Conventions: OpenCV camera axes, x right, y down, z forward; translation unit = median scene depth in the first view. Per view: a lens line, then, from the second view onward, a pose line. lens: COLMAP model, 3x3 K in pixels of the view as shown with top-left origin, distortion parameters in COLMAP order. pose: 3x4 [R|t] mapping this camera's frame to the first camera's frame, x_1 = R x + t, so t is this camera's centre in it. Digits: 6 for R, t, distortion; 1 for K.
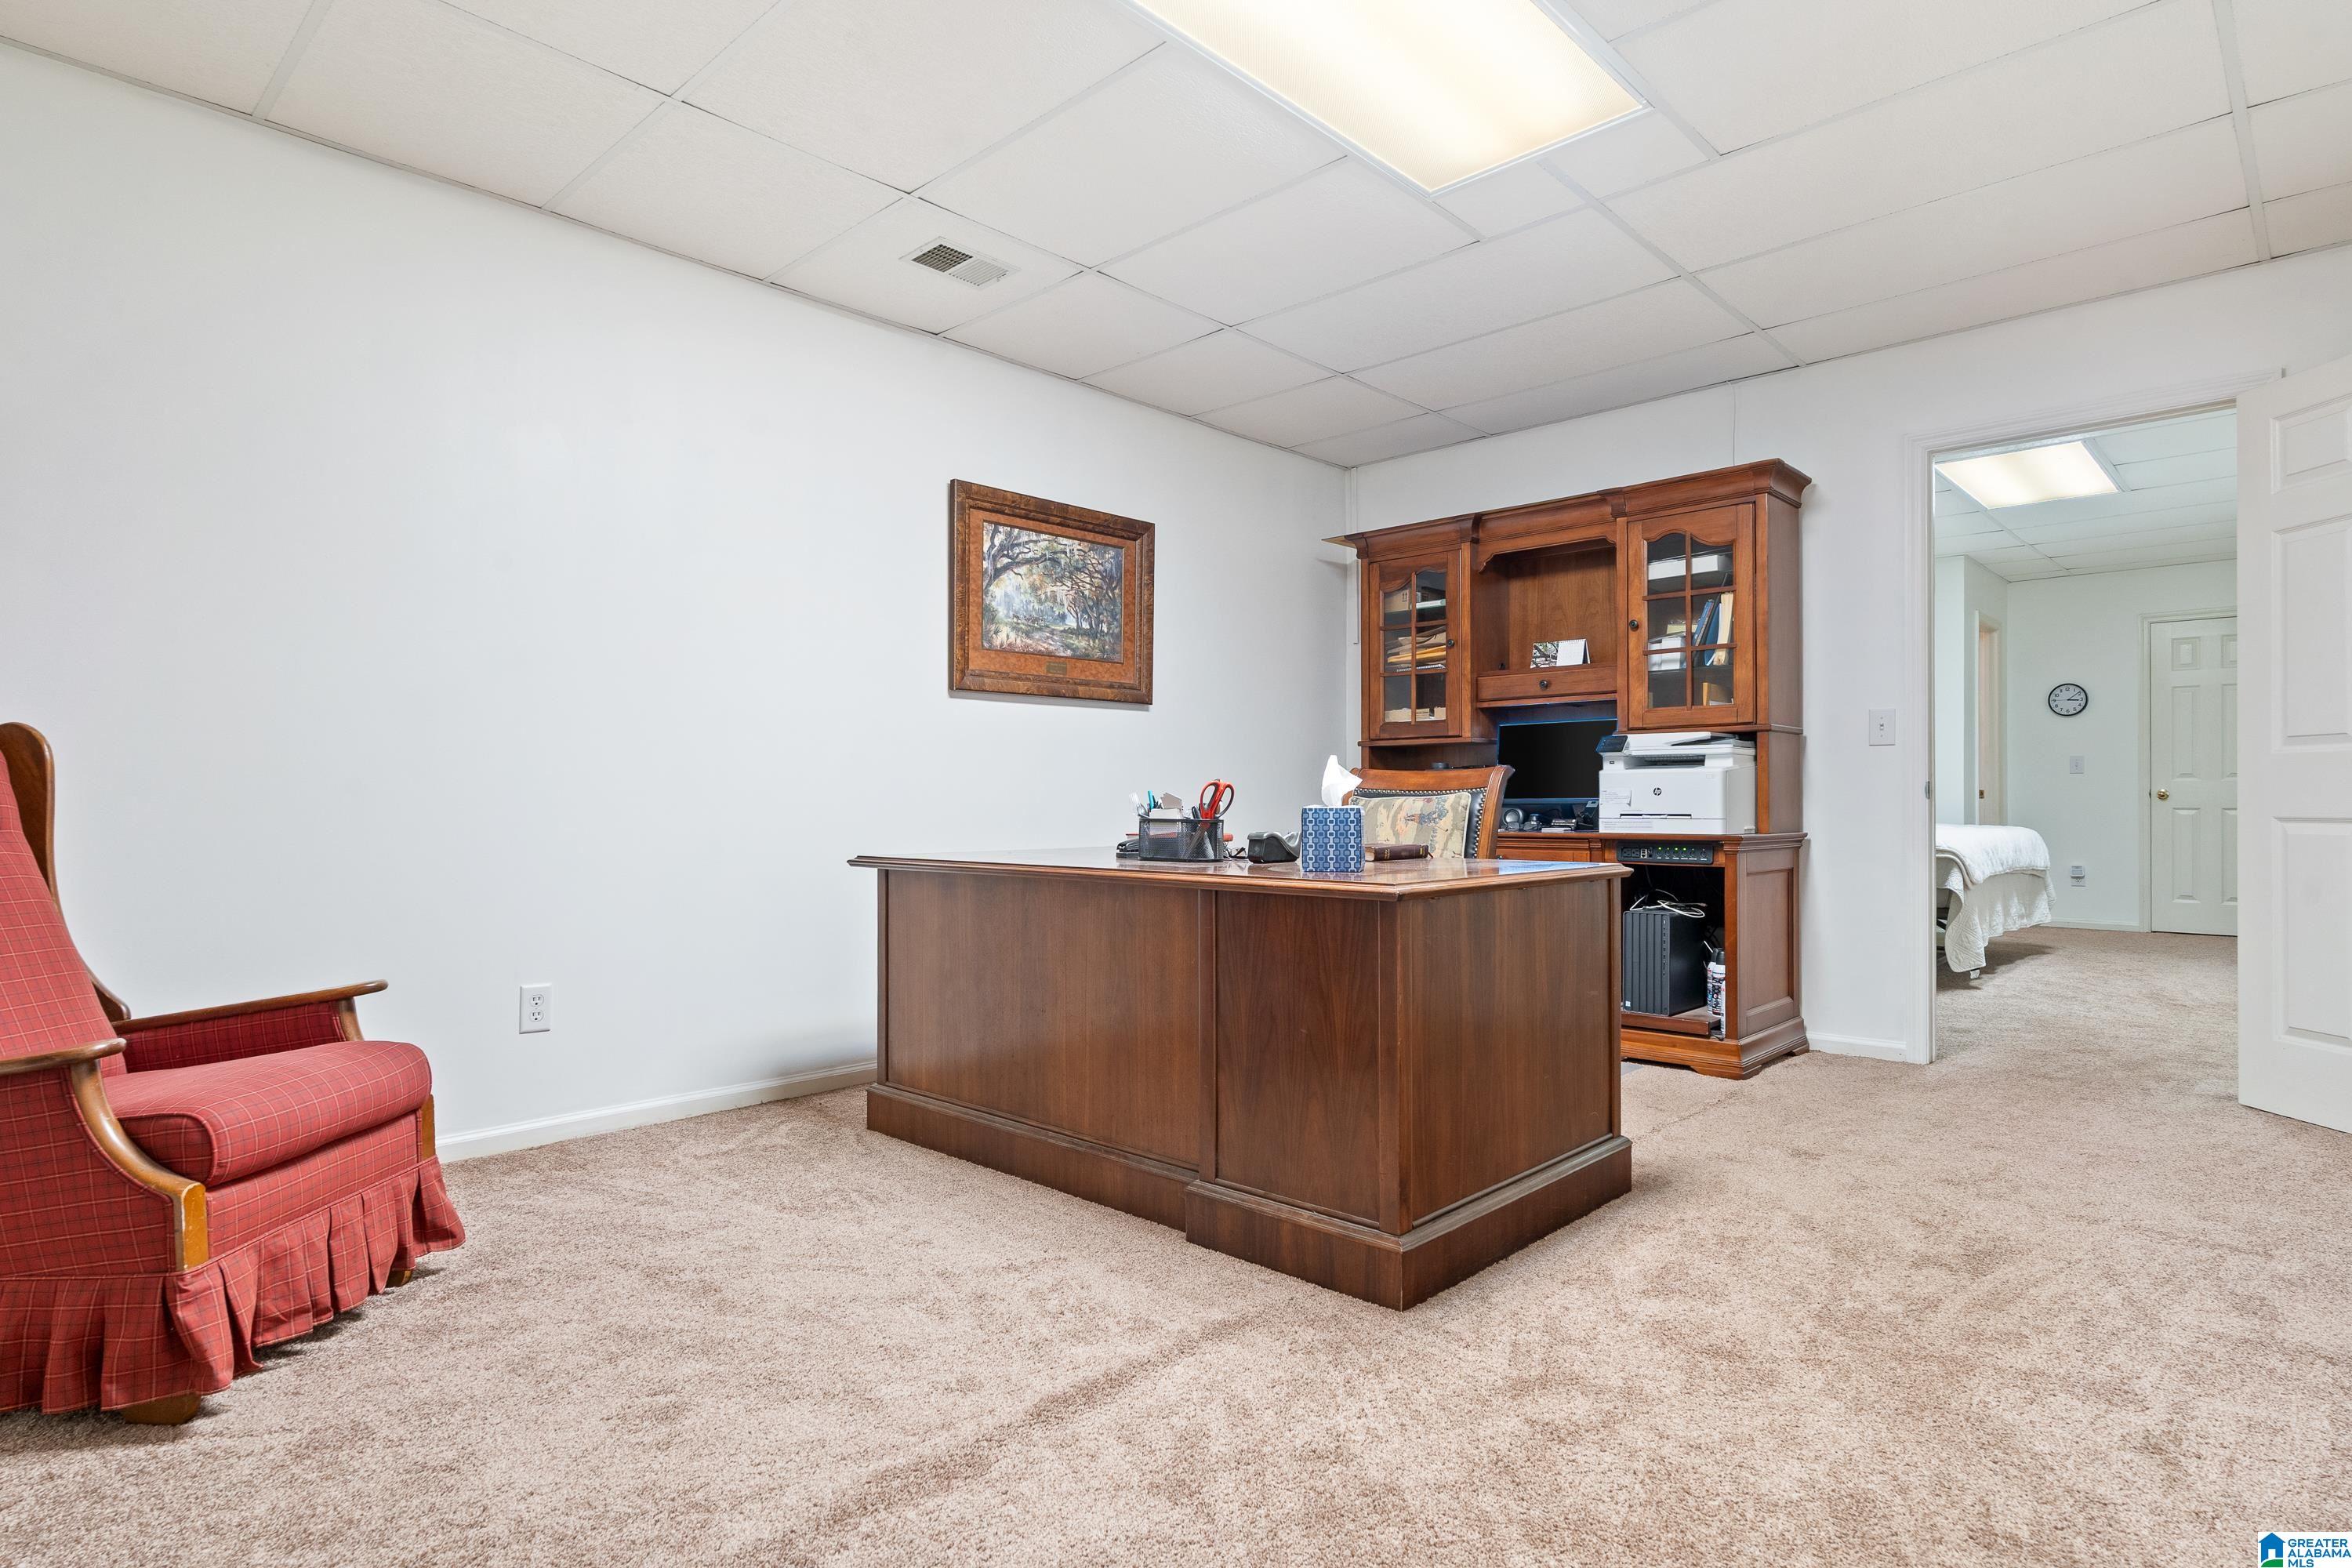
lens RADIAL K [[1305.2, 0, 1167.0], [0, 1305.2, 790.6], [0, 0, 1]] dist [0.020876, -0.001211]
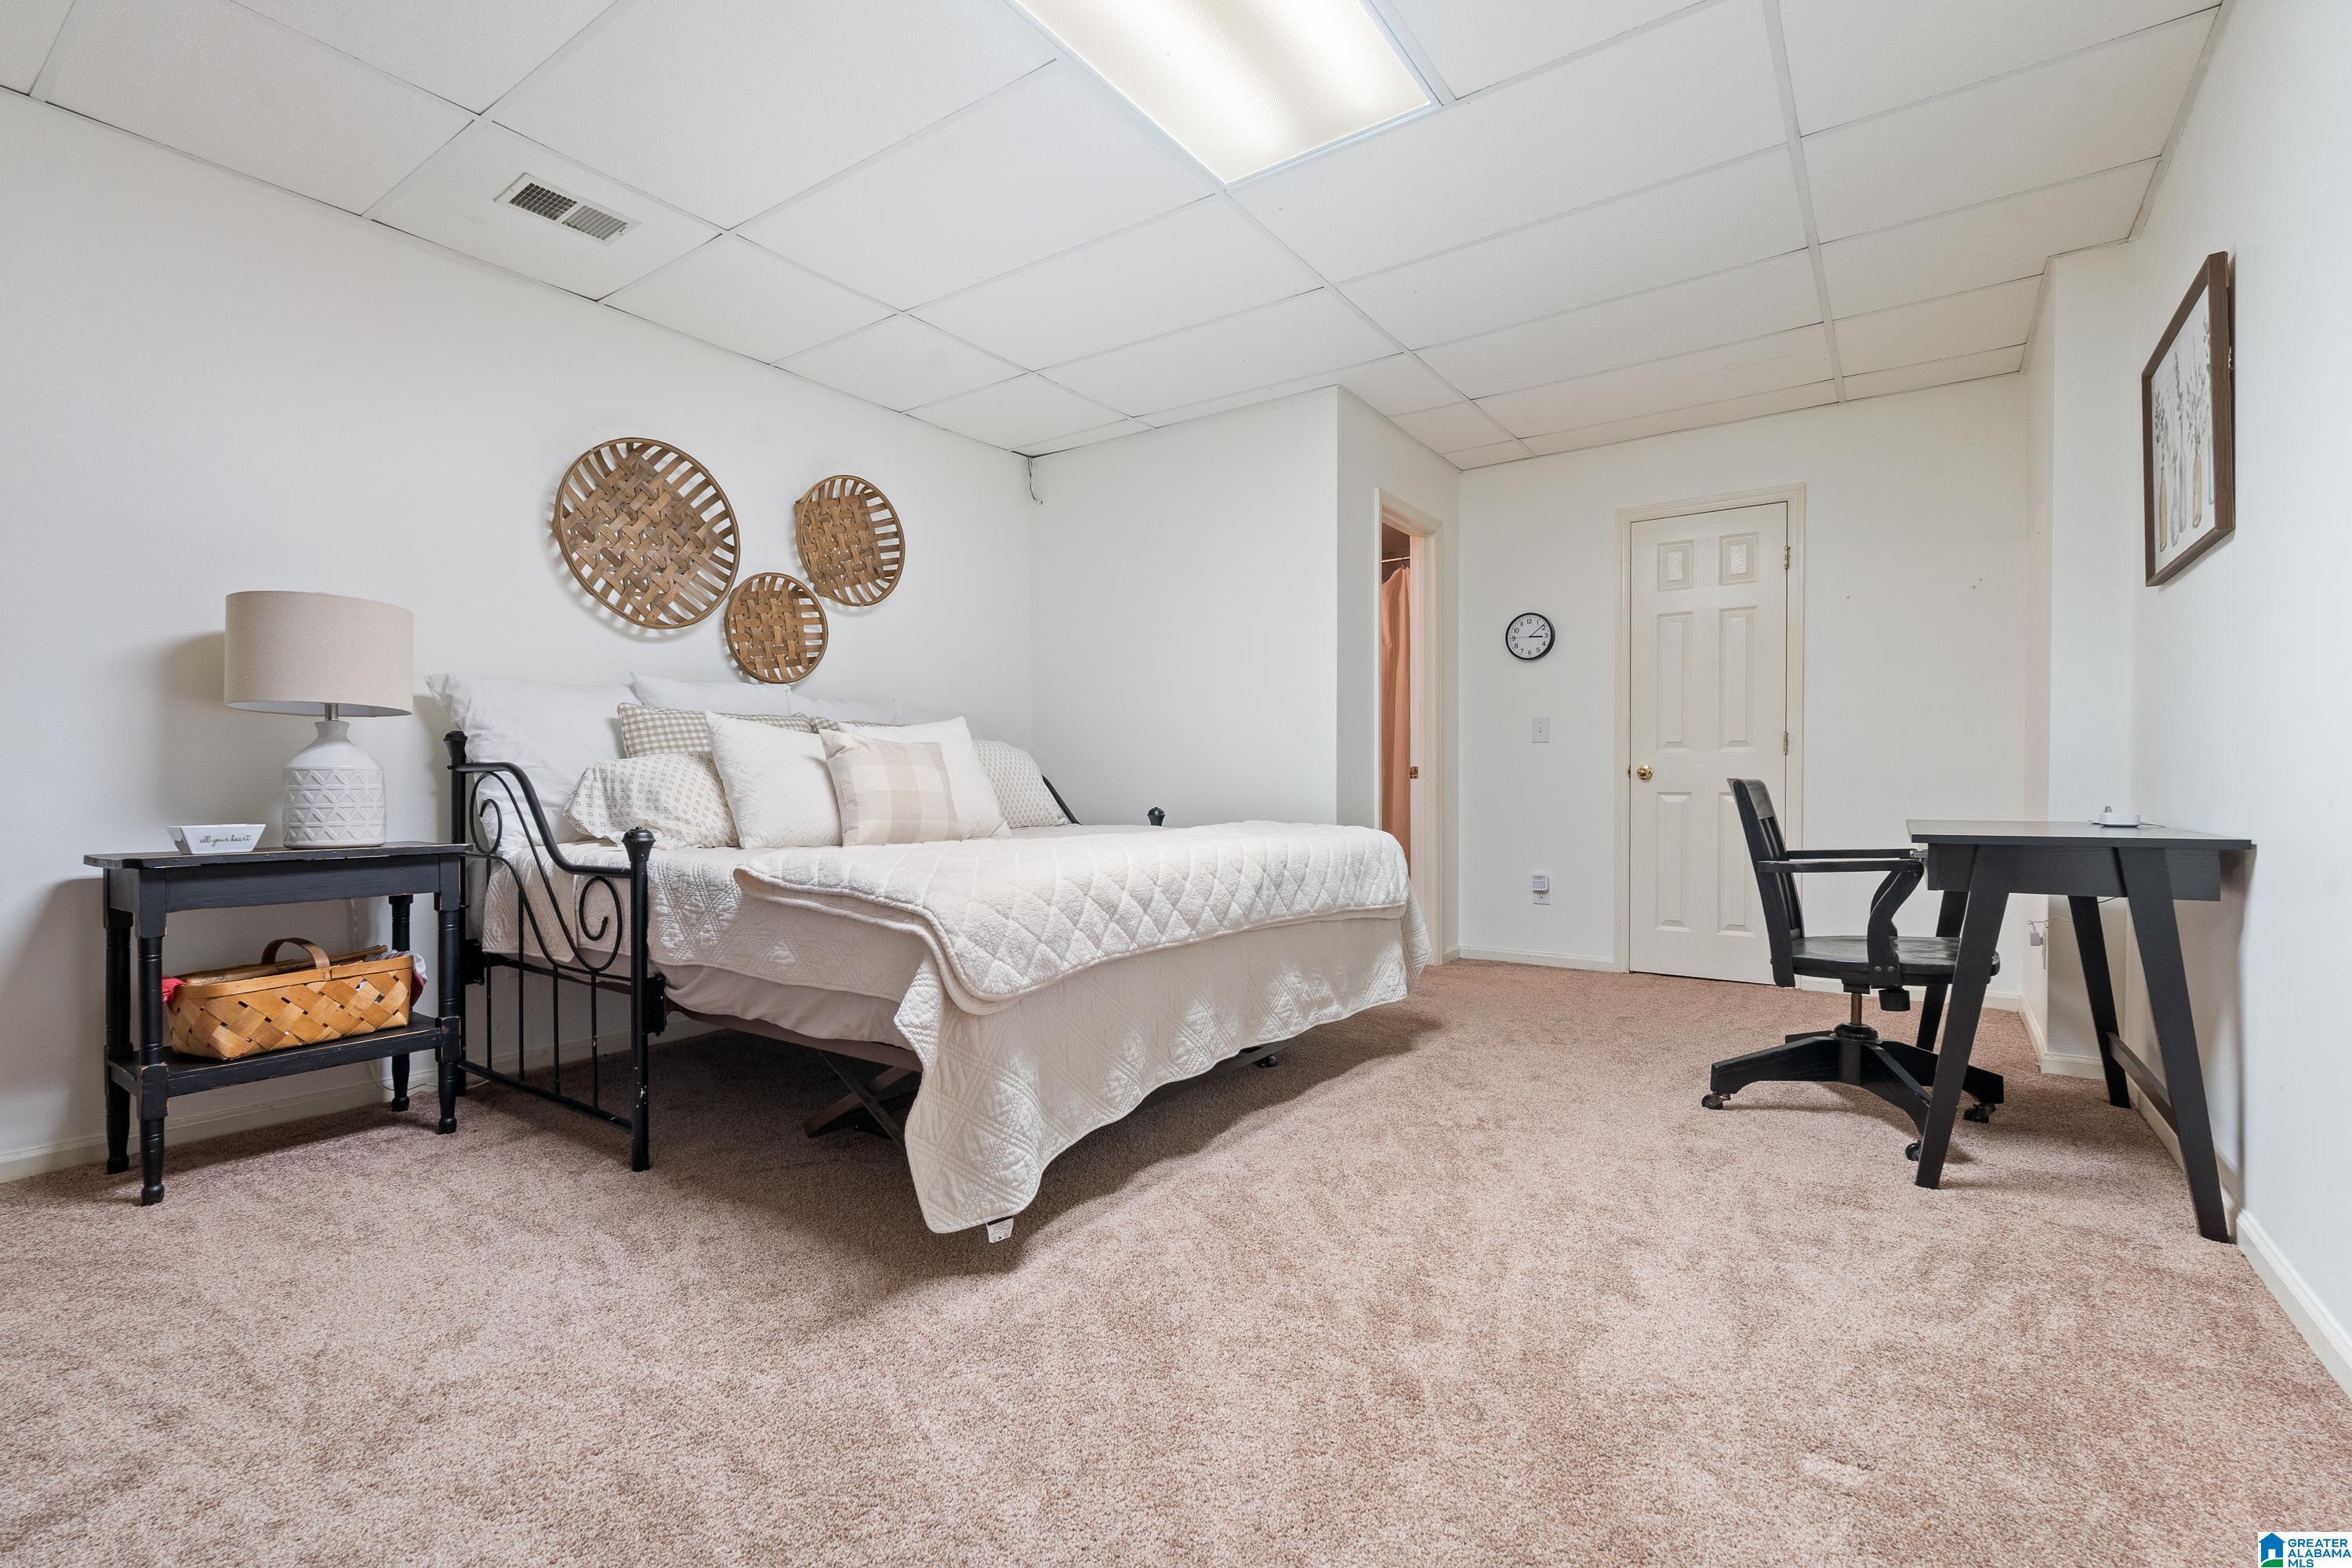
lens RADIAL K [[1045.2, 0, 1176.0], [0, 1045.2, 784.0], [0, 0, 1]] dist [-0.010736, 0.000242]
pose [[0.992140, 0.000863, 0.125127, 0.430396], [-0.002026, 0.999956, 0.009168, 0.004251], [-0.125113, -0.009349, 0.992098, 0.477096]]
